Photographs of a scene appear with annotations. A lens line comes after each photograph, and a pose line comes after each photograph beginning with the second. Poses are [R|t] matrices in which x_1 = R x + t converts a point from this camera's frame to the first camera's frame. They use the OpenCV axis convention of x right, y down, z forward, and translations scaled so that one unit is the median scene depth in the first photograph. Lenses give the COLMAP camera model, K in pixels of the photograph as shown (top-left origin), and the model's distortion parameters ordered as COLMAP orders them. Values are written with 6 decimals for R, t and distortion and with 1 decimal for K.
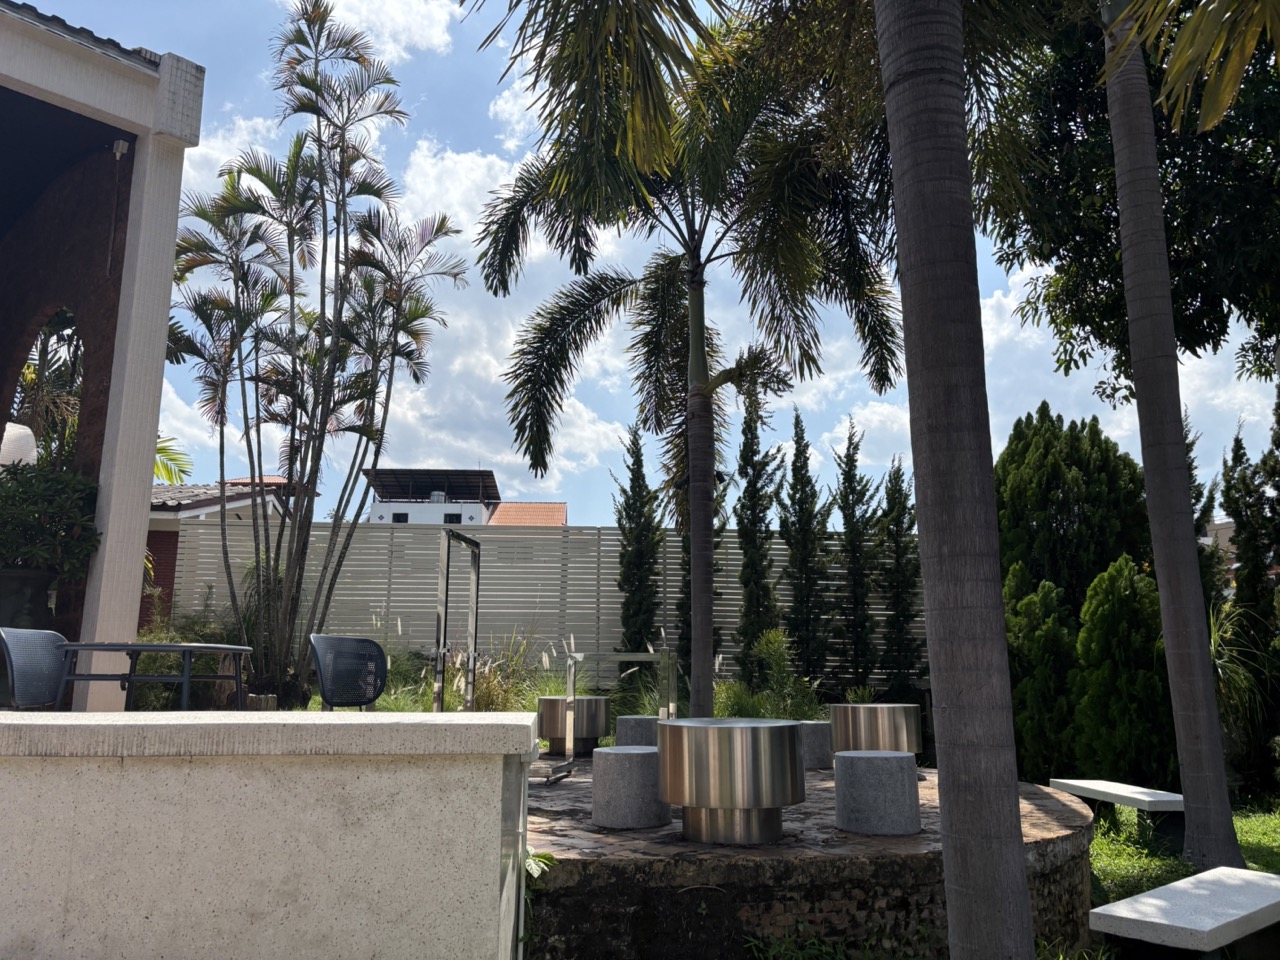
lens RADIAL K [[968.6, 0, 636.4], [0, 968.6, 474.1], [0, 0, 1]] dist [0.055527, -0.060771]
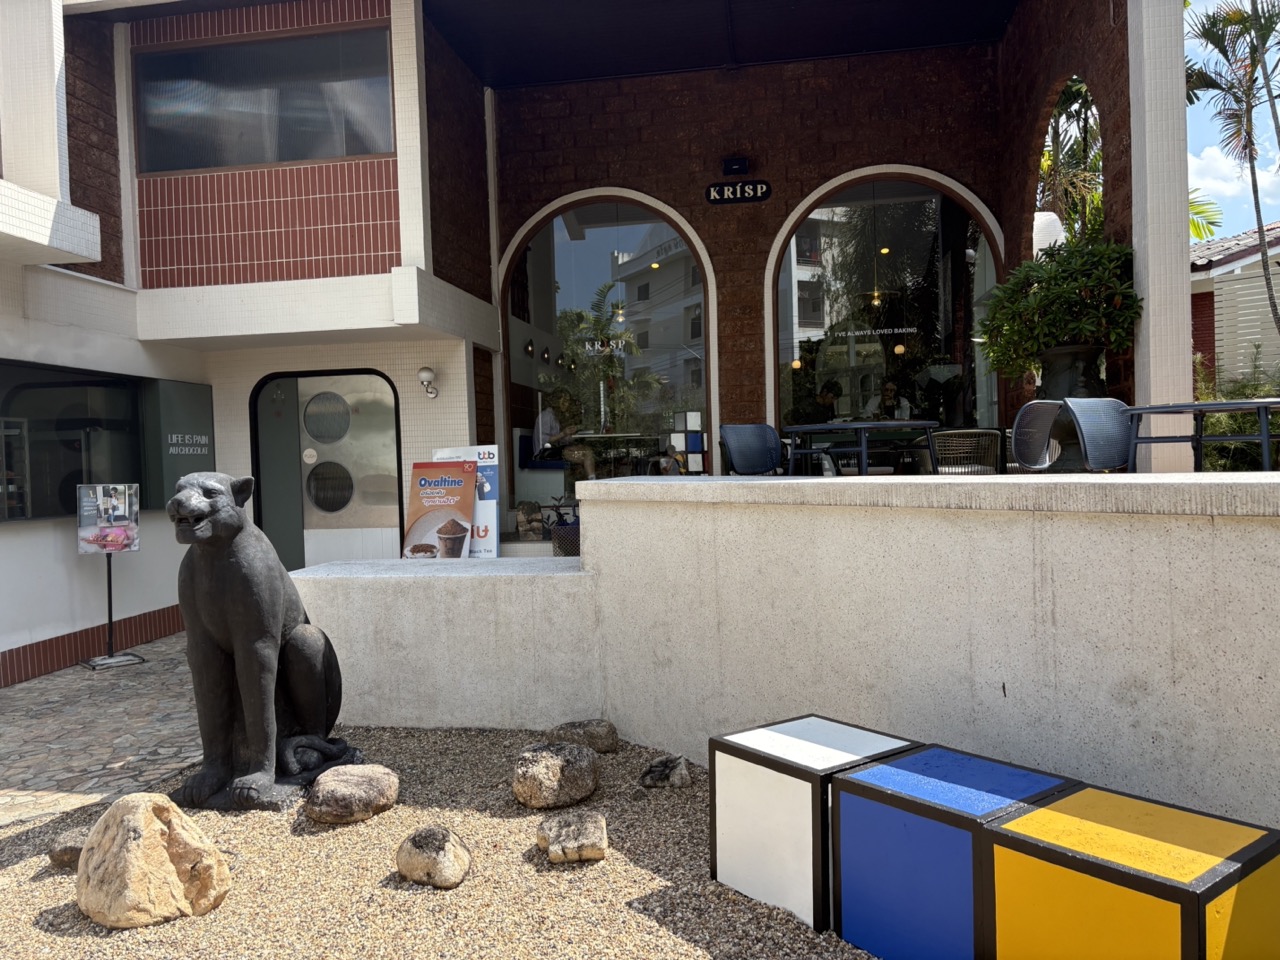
lens RADIAL K [[968.6, 0, 636.4], [0, 968.6, 474.1], [0, 0, 1]] dist [0.055527, -0.060771]
pose [[0.564598, -0.013285, -0.825259, -0.015856], [0.200910, 0.972007, 0.121805, 0.005935], [0.800540, -0.234574, 0.551463, 0.009035]]
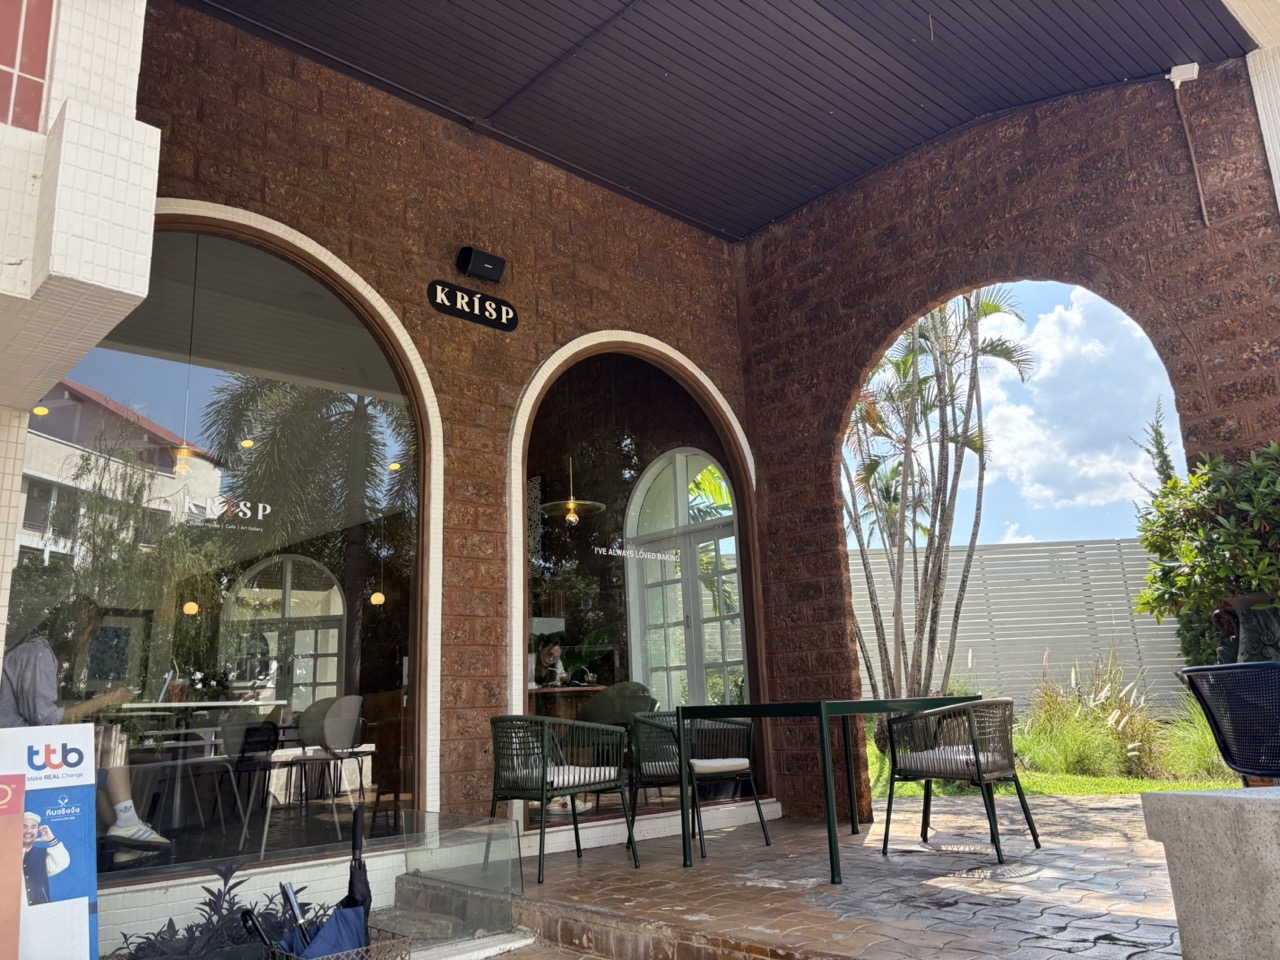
lens RADIAL K [[964.5, 0, 640.0], [0, 964.5, 480.0], [0, 0, 1]] dist [0.075503, -0.056694]
pose [[0.995191, -0.060425, -0.077091, -0.468772], [0.057913, 0.997728, -0.034422, 0.005871], [0.078996, 0.029792, 0.996430, 0.079209]]
